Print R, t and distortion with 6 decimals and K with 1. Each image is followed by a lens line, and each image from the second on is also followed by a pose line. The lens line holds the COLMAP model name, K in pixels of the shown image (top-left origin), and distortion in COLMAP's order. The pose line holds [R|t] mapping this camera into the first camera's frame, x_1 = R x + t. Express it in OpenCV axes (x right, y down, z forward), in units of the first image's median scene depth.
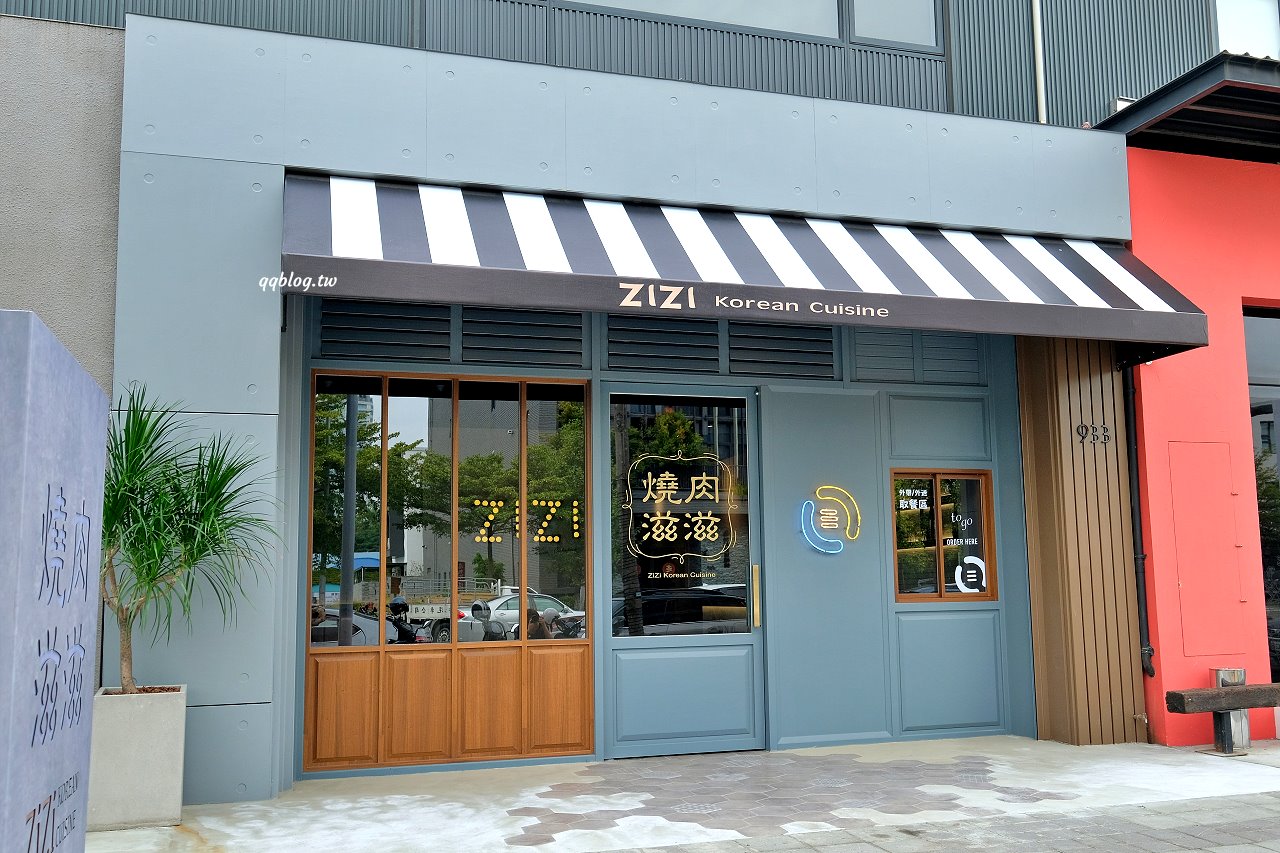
lens RADIAL K [[1131.8, 0, 638.4], [0, 1131.8, 425.7], [0, 0, 1]] dist [0.002759, 0.008003]
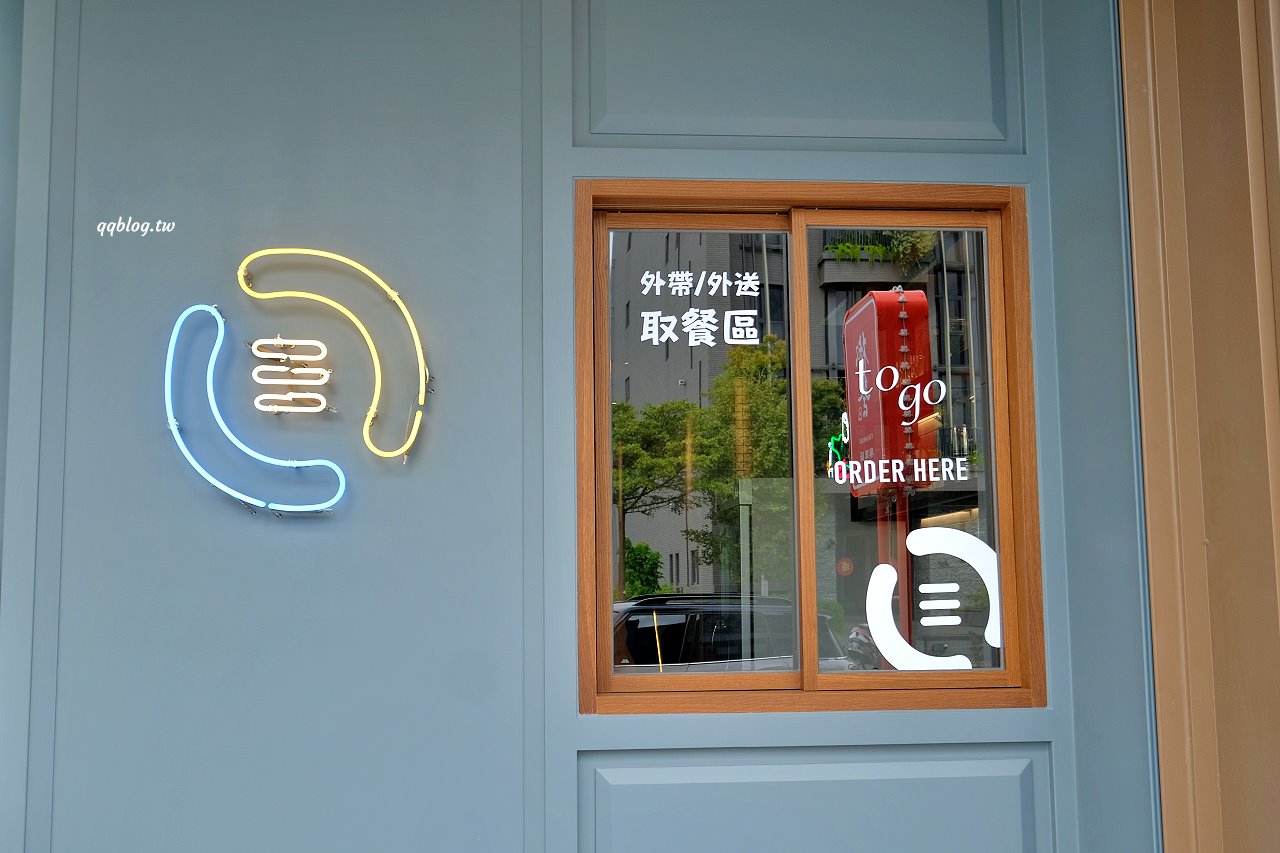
lens RADIAL K [[1252.6, 0, 640.5], [0, 1252.6, 425.8], [0, 0, 1]] dist [-0.008612, 0.000000]
pose [[0.977803, -0.019987, -0.208572, 0.300232], [0.024395, 0.999530, 0.018582, 0.089590], [0.208102, -0.023258, 0.977831, 0.743868]]
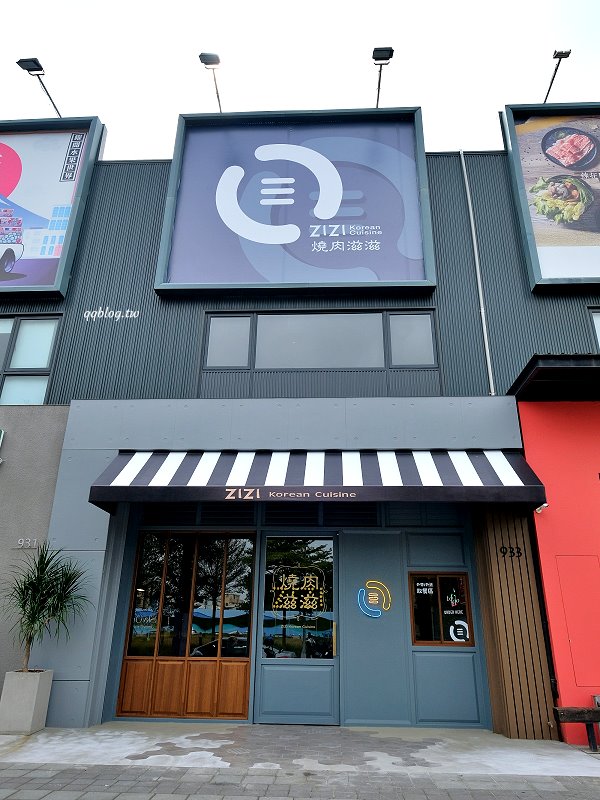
lens RADIAL K [[540.2, 0, 314.7], [0, 540.2, 393.3], [0, 0, 1]] dist [-0.001206, 0.001477]
pose [[0.939268, -0.111907, -0.324426, 0.419503], [0.019338, 0.961097, -0.275532, -0.004986], [0.342639, 0.252524, 0.904892, 0.011559]]
